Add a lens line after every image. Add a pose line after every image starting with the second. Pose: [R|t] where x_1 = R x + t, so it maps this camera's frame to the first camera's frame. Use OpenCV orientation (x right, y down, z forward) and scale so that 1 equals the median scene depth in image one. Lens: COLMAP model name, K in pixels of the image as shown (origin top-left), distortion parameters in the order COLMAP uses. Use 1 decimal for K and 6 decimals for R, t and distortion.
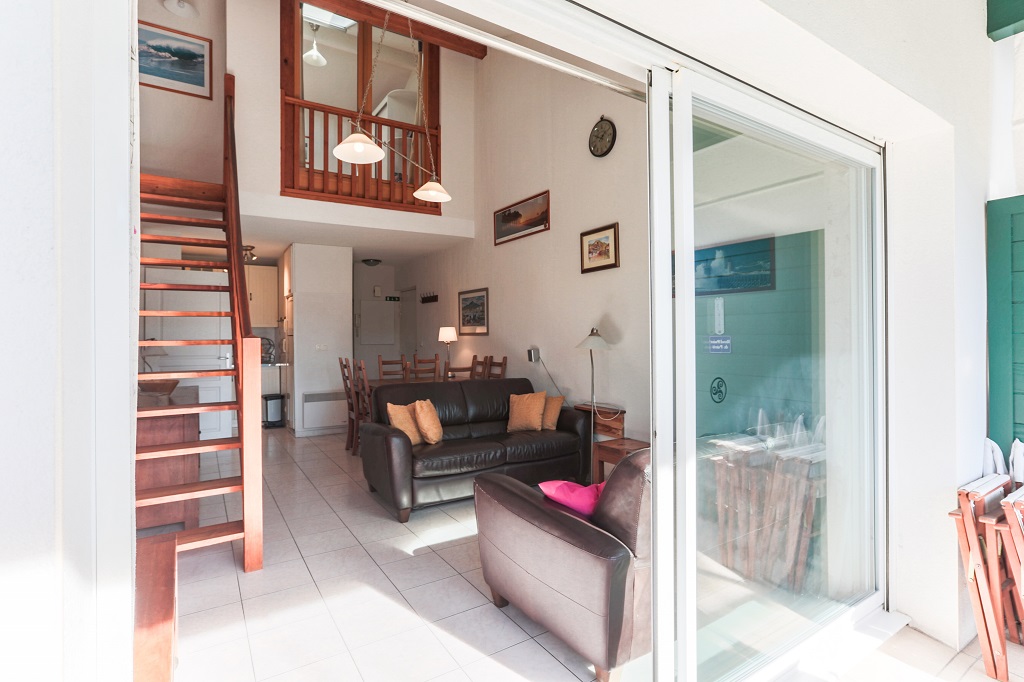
lens RADIAL K [[493.0, 0, 509.6], [0, 493.0, 339.3], [0, 0, 1]] dist [-0.003208, -0.000243]
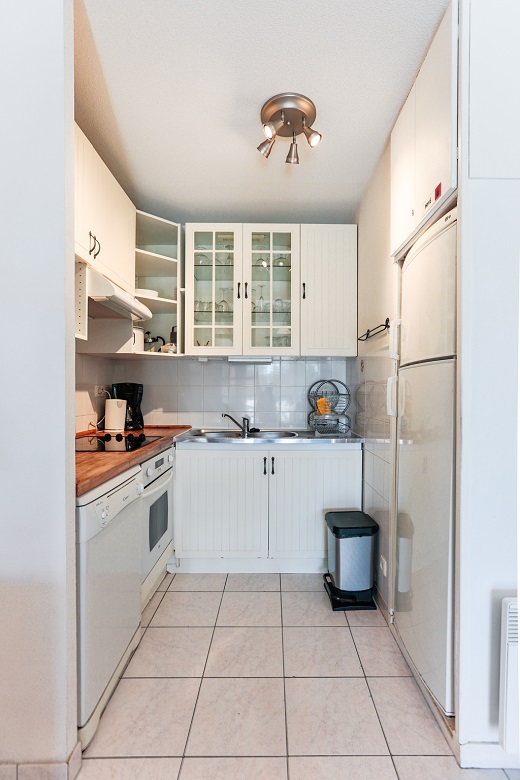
lens RADIAL K [[375.5, 0, 262.2], [0, 375.5, 390.5], [0, 0, 1]] dist [-0.003208, -0.000243]
pose [[0.842596, 0.017246, -0.538271, -0.382184], [-0.014548, 0.999851, 0.009262, 0.007660], [0.538350, 0.000027, 0.842721, 0.711254]]
